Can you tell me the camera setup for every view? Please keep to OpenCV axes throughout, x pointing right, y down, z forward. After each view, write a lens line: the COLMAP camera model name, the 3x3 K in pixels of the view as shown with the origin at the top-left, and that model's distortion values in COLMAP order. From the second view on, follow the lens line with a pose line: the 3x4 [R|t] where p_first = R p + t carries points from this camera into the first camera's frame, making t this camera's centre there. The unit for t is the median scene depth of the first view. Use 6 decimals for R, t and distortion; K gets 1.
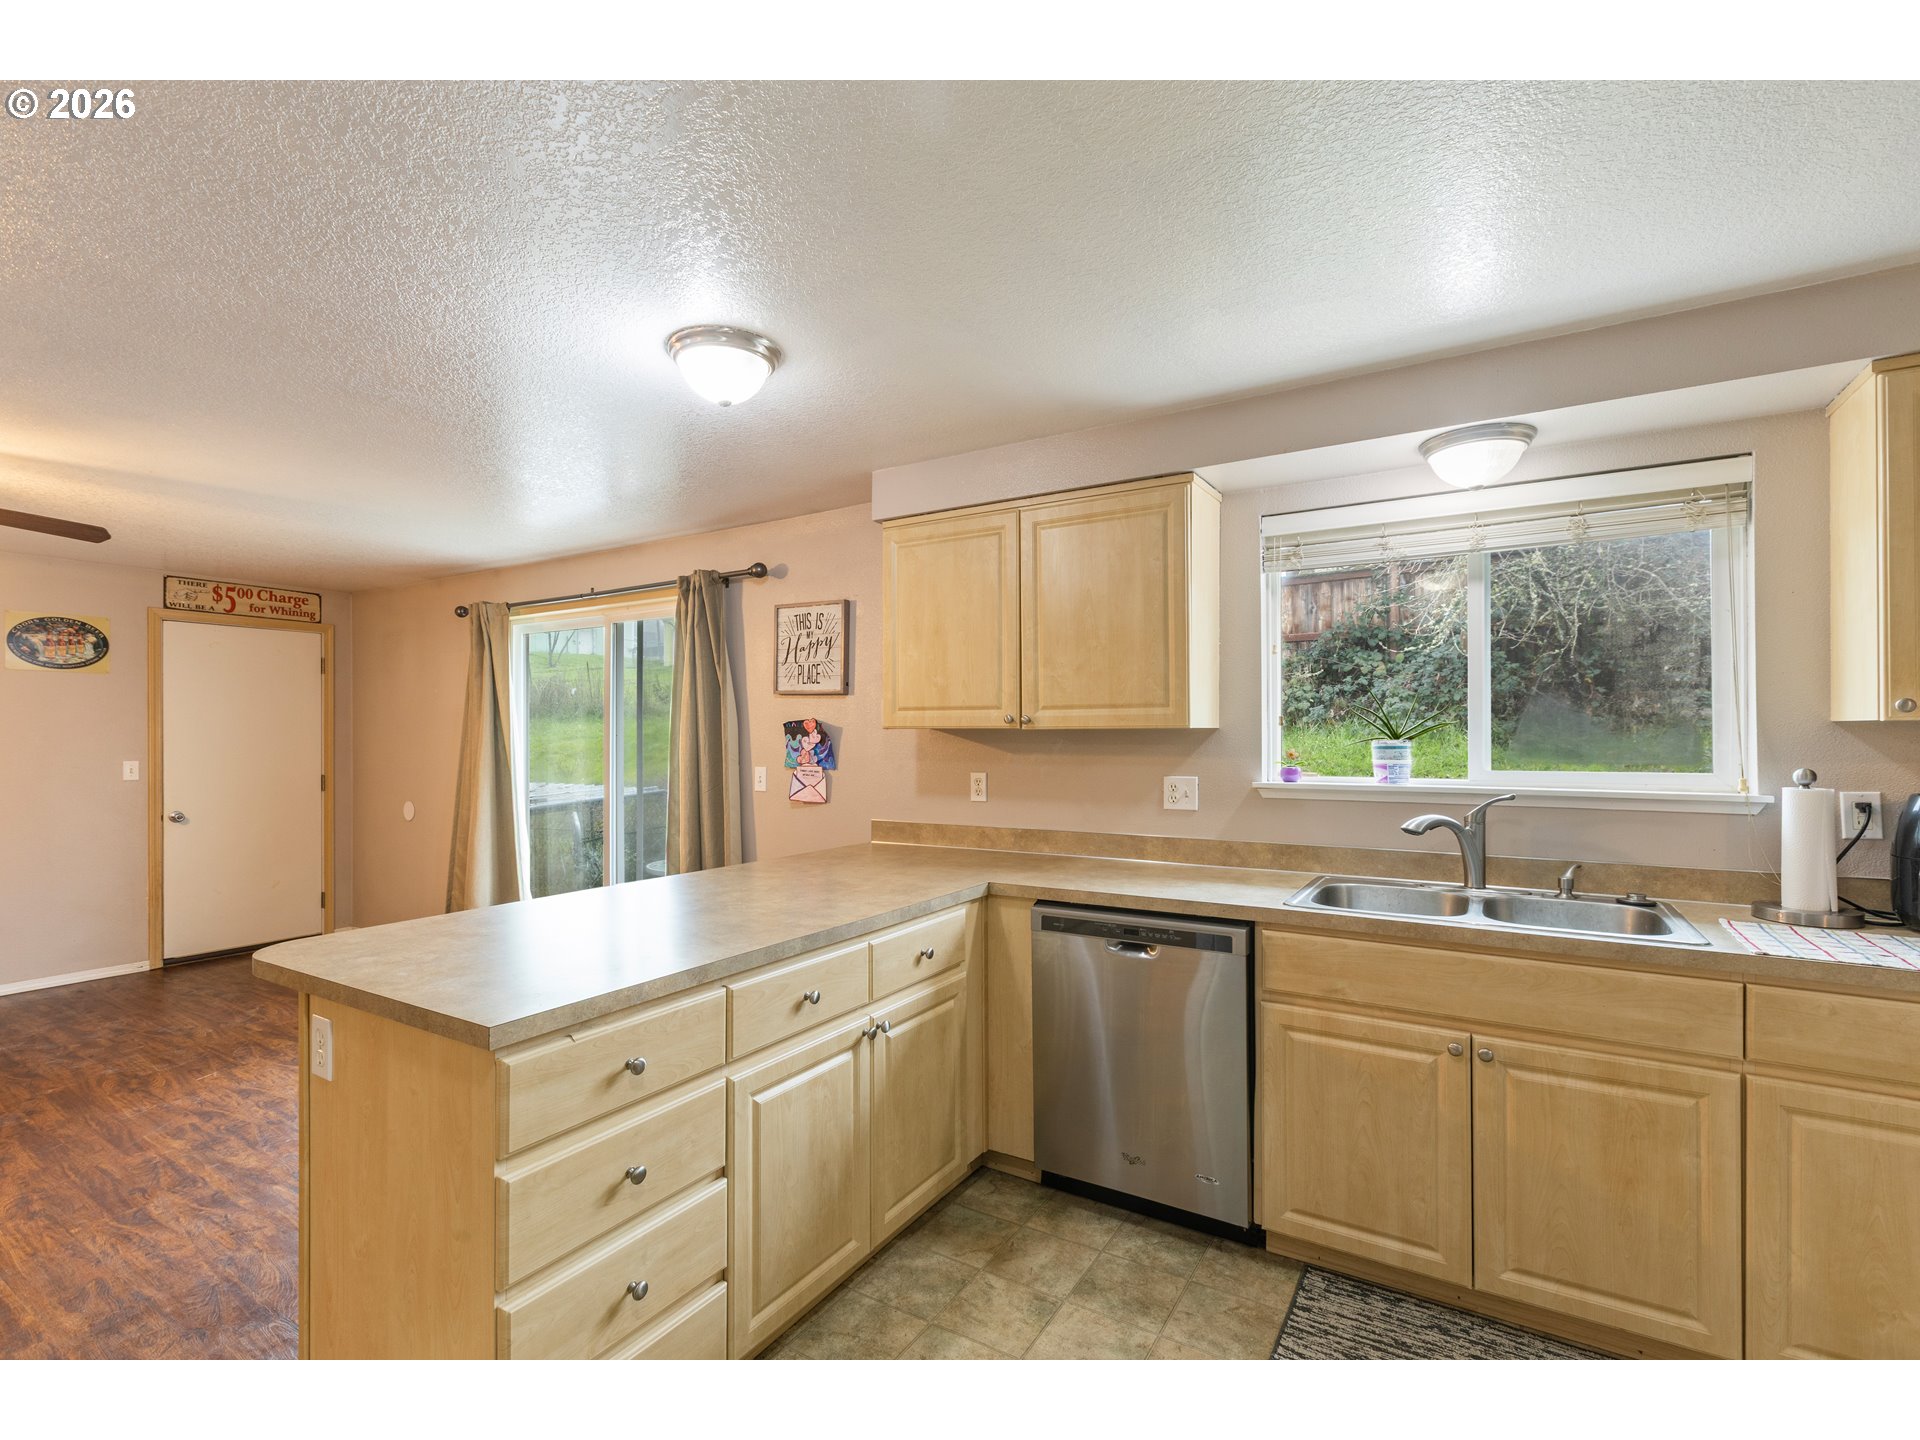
lens RADIAL K [[862.2, 0, 924.0], [0, 862.2, 731.1], [0, 0, 1]] dist [0.002262, 0.000064]
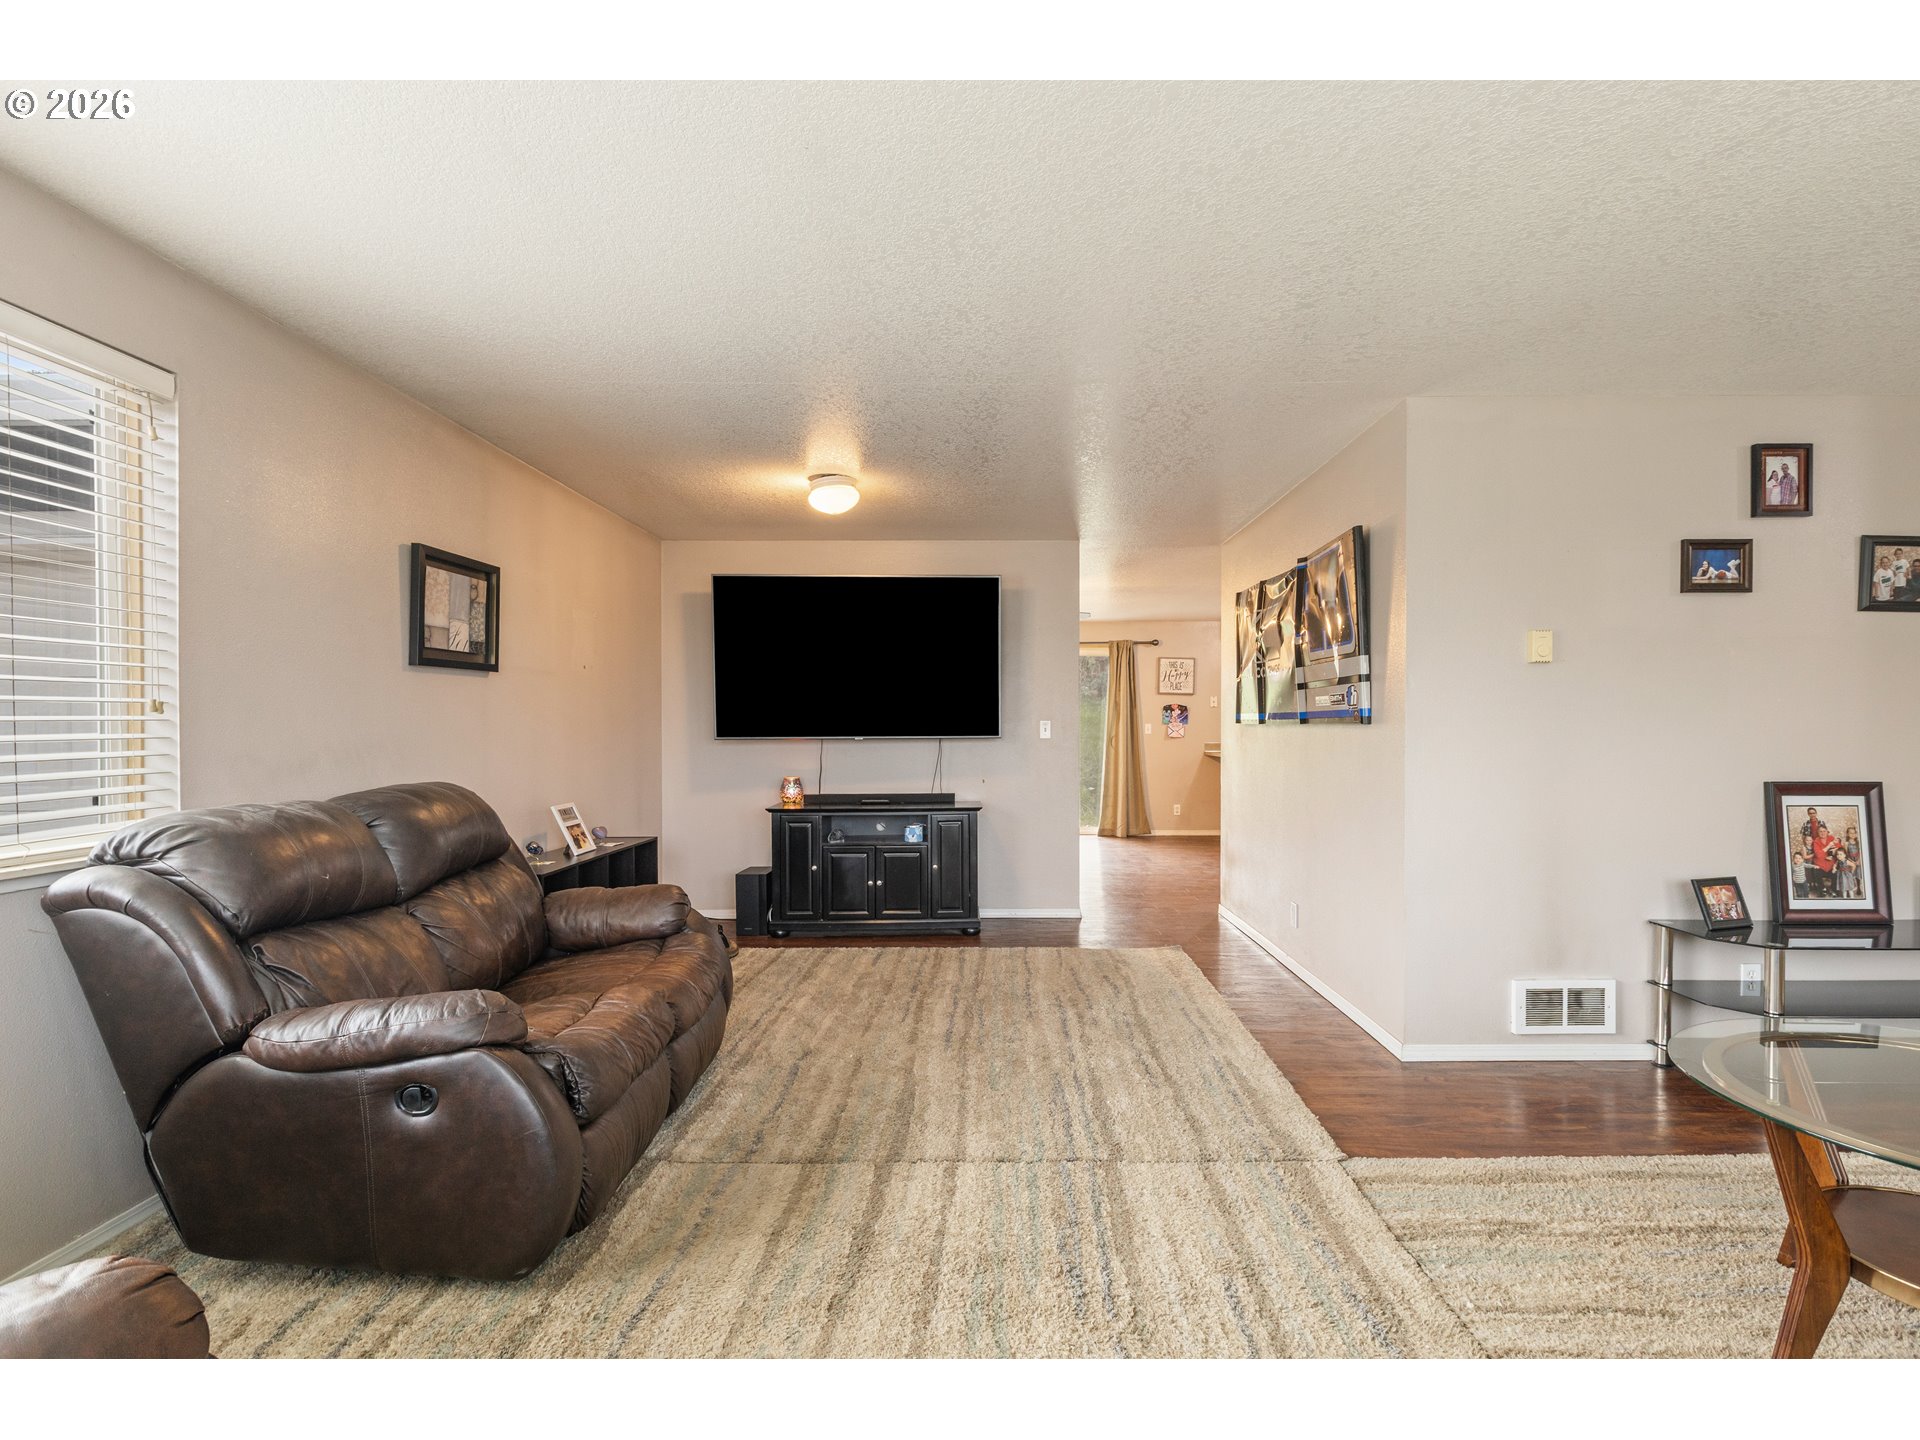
lens RADIAL K [[918.2, 0, 993.0], [0, 918.2, 736.7], [0, 0, 1]] dist [-0.000769, -0.000508]
pose [[0.854028, -0.020294, 0.519832, -2.924917], [0.013105, 0.999761, 0.017499, 0.037286], [-0.520063, -0.008132, 0.854089, -1.459191]]
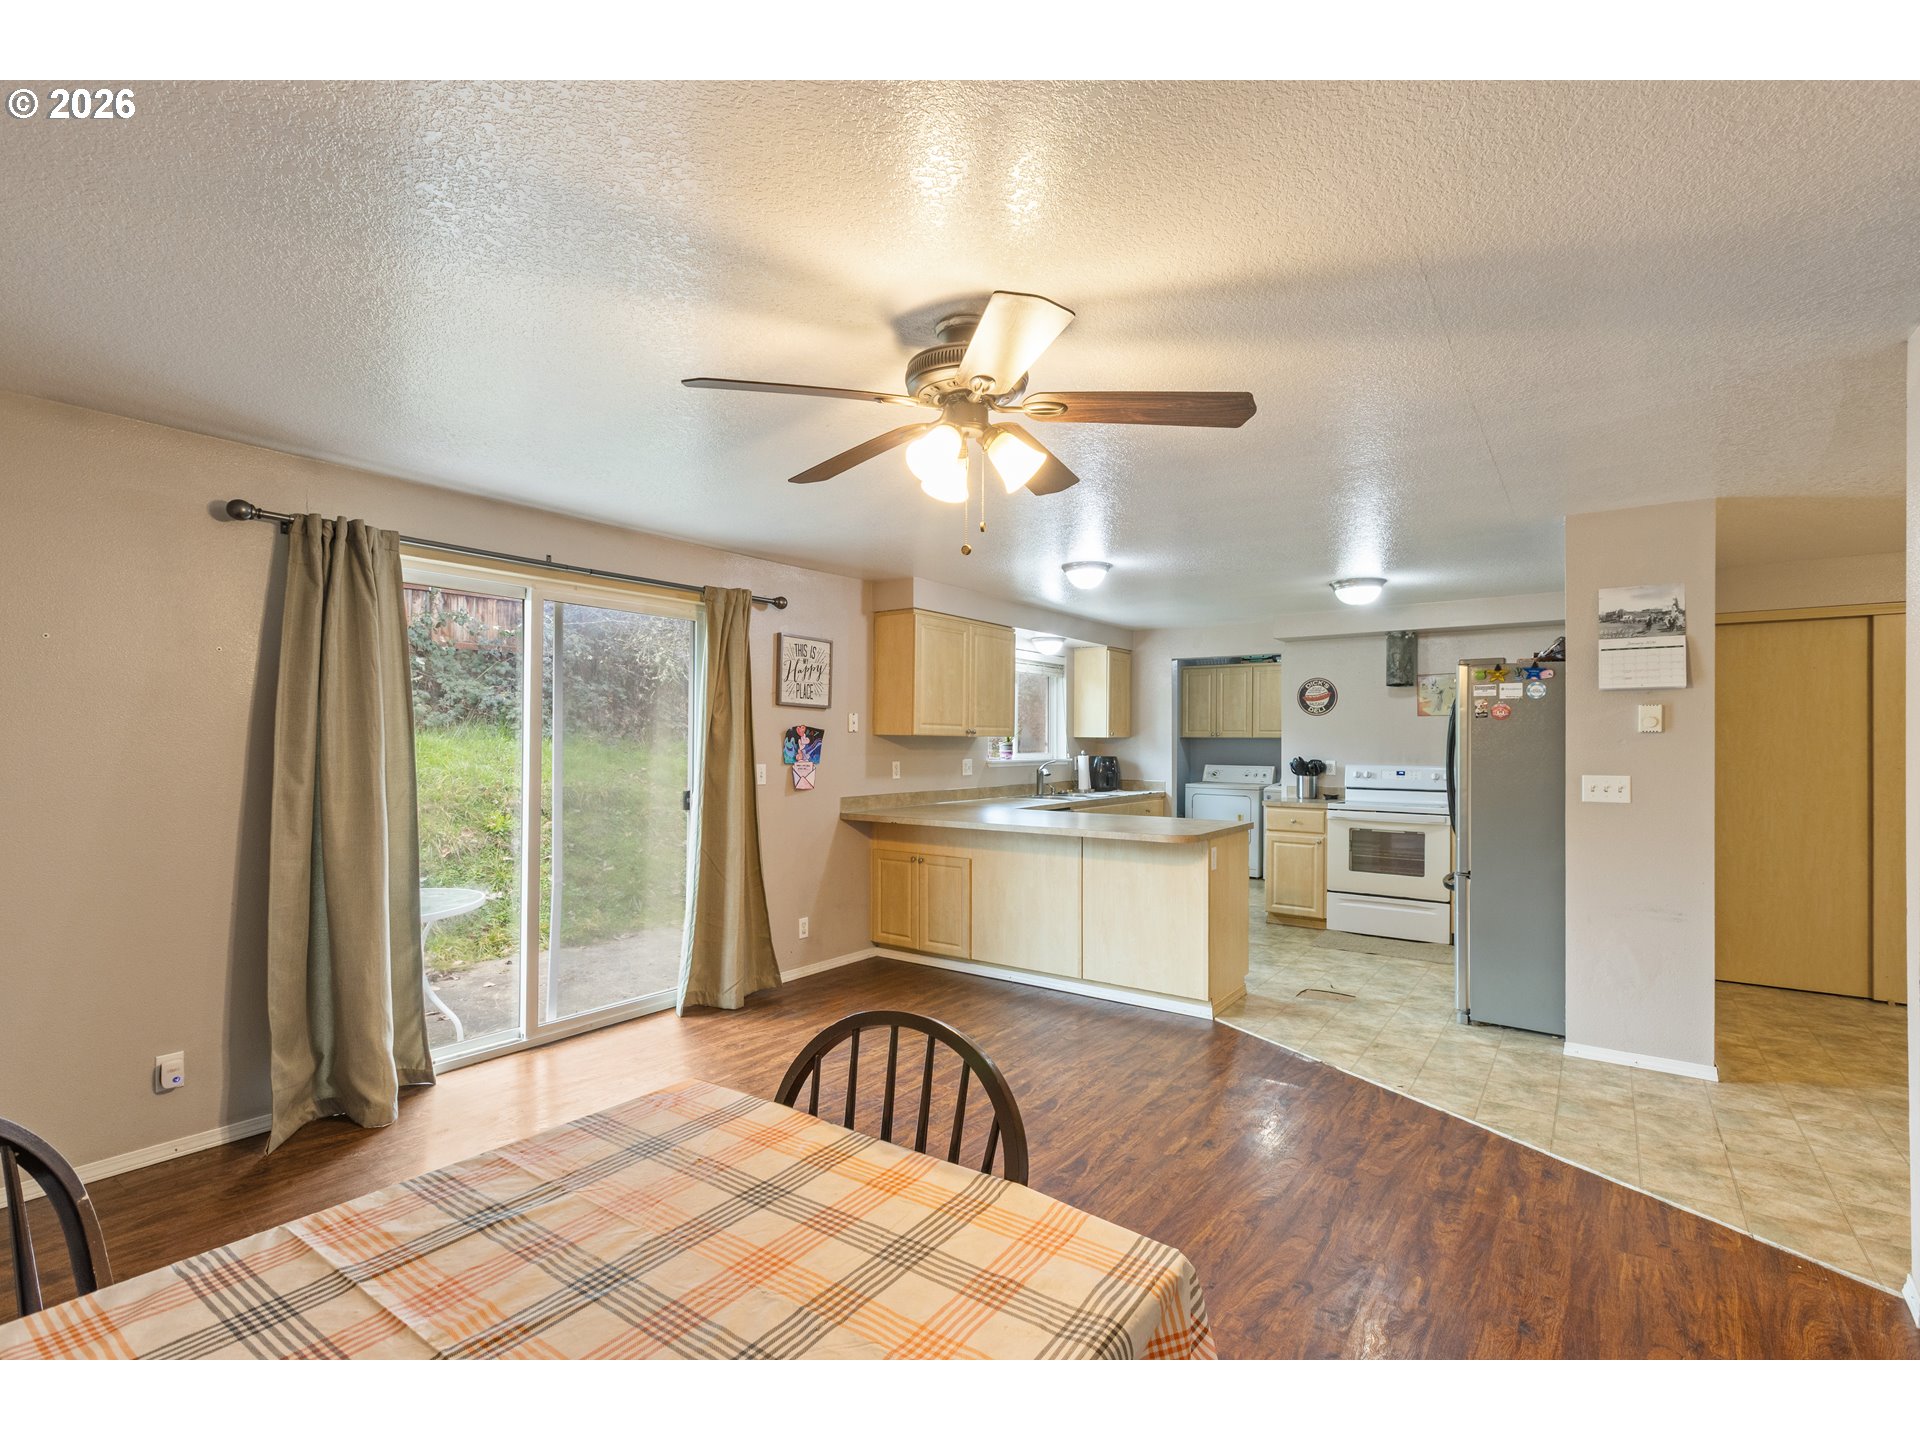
lens RADIAL K [[800.9, 0, 967.3], [0, 800.9, 738.3], [0, 0, 1]] dist [-0.001216, -0.000041]
pose [[0.102247, 0.005935, 0.994741, -1.965207], [-0.010121, 0.999937, -0.004926, 0.012391], [-0.994708, -0.009564, 0.102300, 0.946783]]
